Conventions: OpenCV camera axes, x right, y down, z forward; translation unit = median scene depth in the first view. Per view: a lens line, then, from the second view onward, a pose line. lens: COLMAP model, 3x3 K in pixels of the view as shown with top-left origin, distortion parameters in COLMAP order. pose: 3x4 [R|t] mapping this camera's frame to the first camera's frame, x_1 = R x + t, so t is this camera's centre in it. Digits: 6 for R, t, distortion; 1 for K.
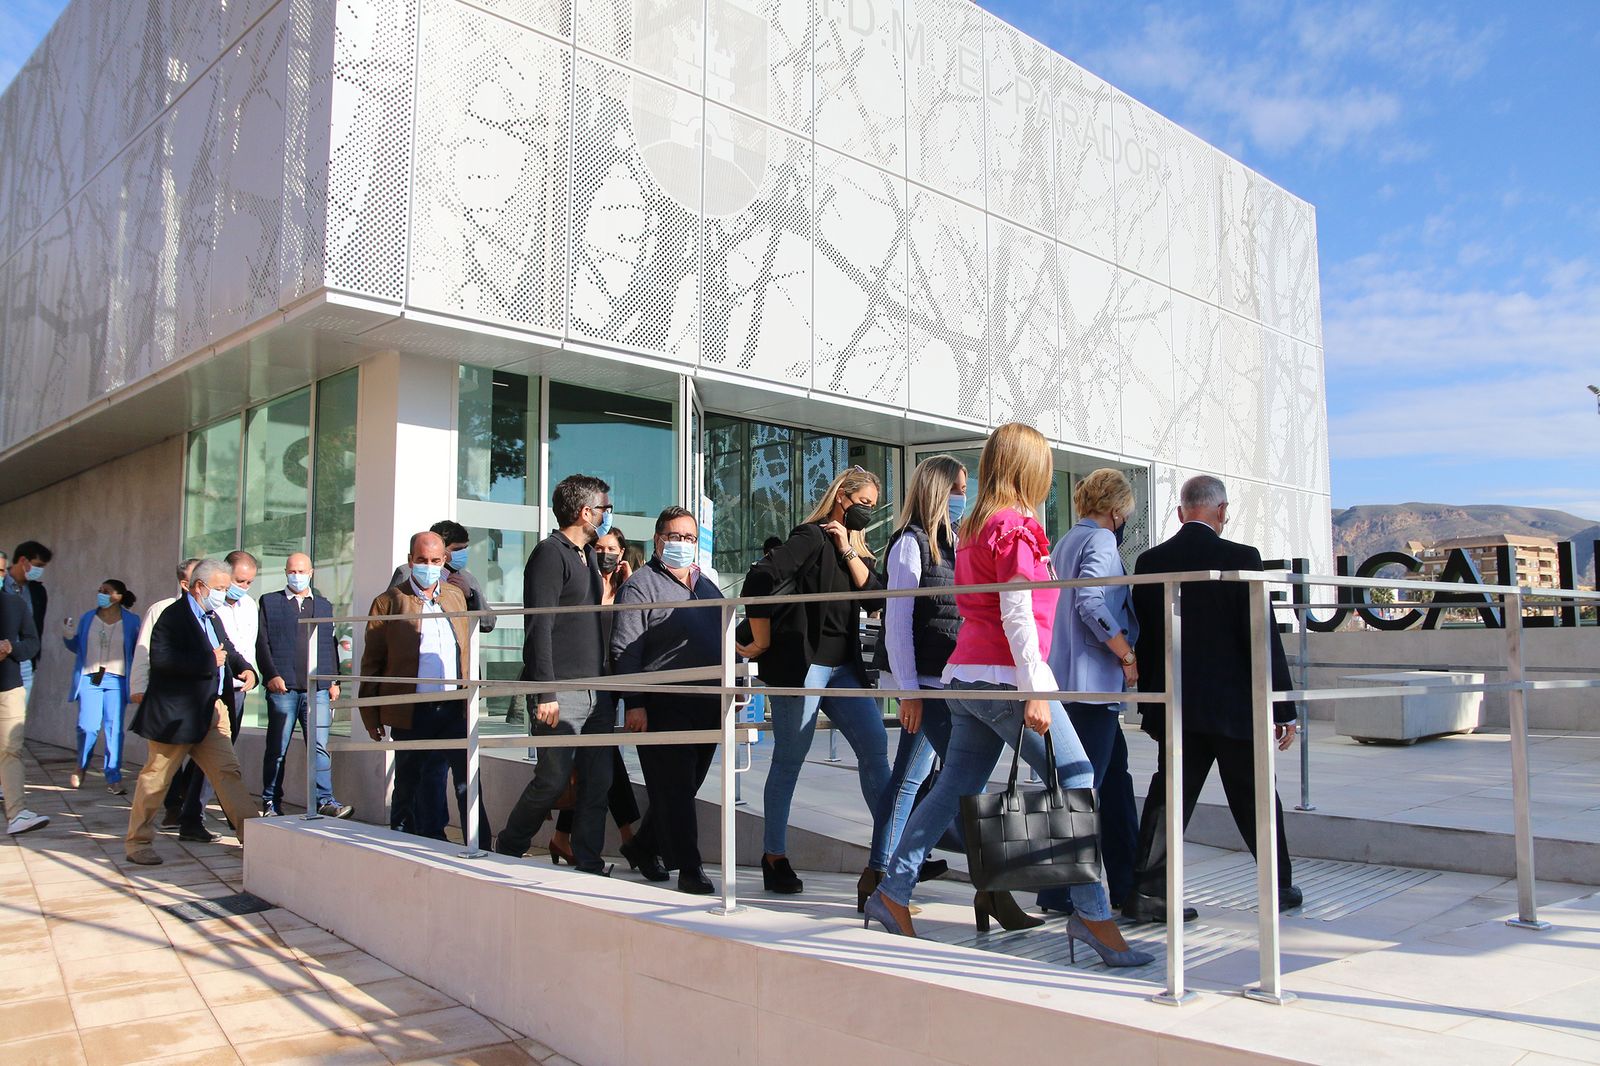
lens RADIAL K [[1266.1, 0, 805.5], [0, 1266.1, 510.1], [0, 0, 1]] dist [-0.055909, 0.052972]
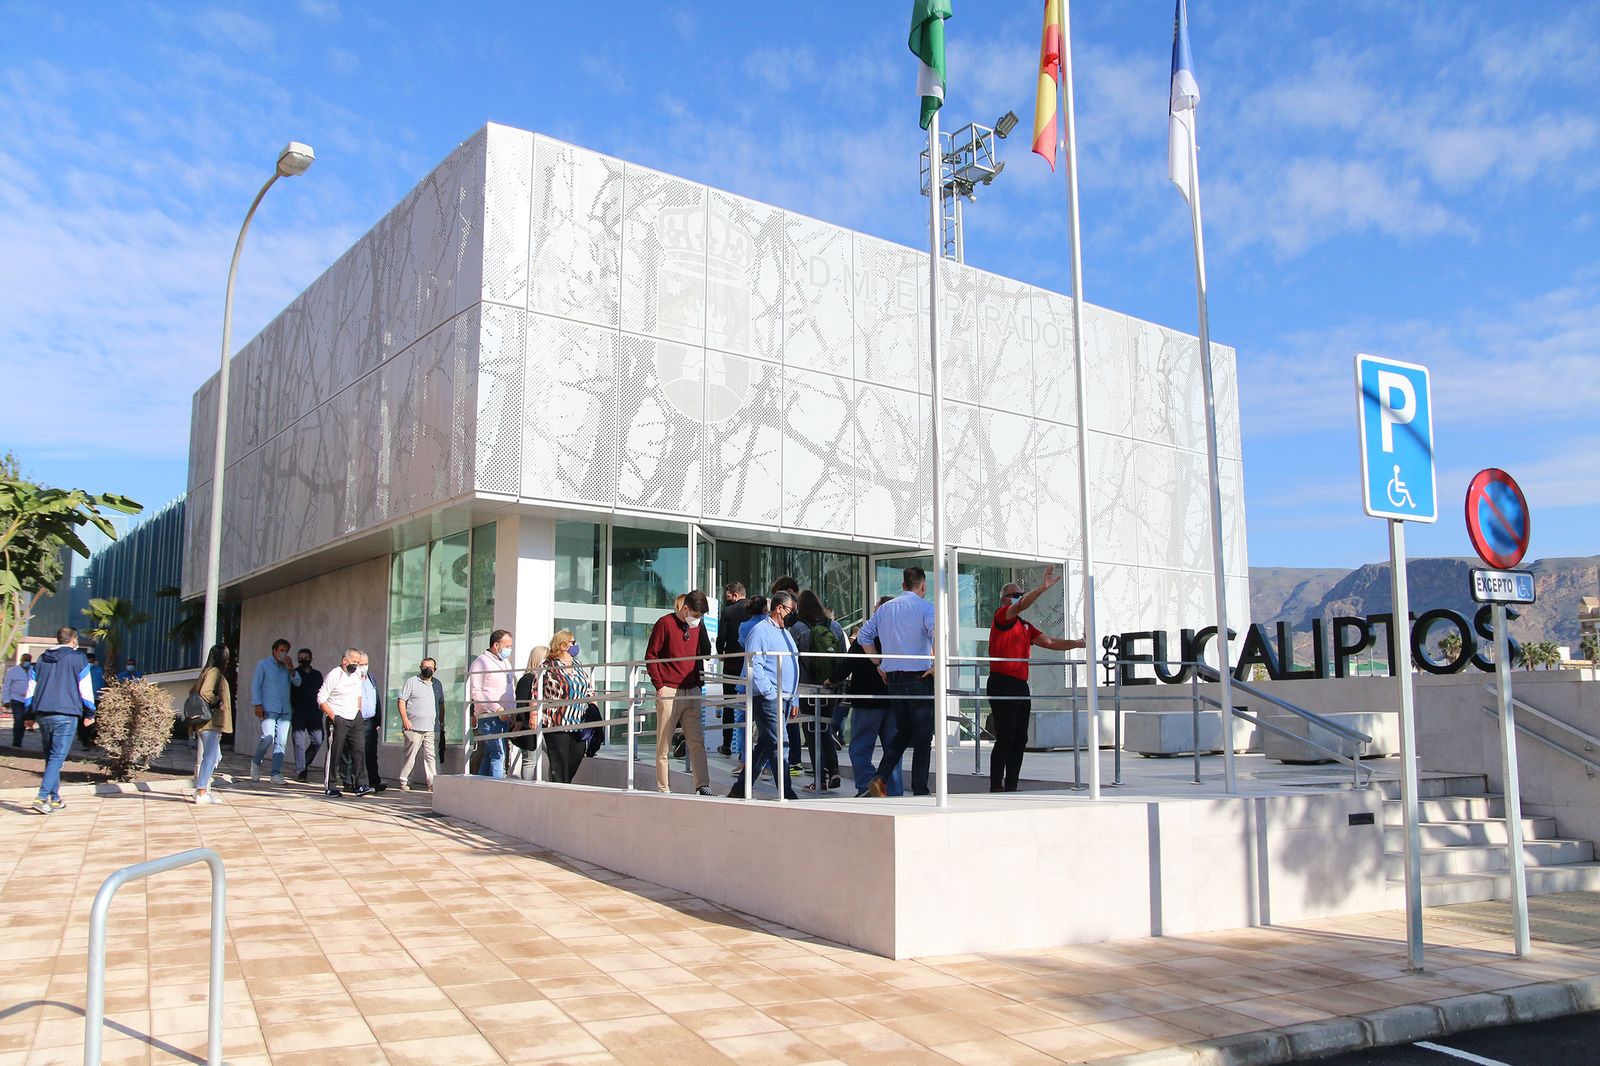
lens RADIAL K [[1266.1, 0, 805.5], [0, 1266.1, 510.1], [0, 0, 1]] dist [-0.055909, 0.052972]
pose [[0.992528, -0.018712, -0.120574, 0.207293], [0.012798, 0.998686, -0.049633, -0.035768], [0.121344, 0.047719, 0.991463, -0.498074]]
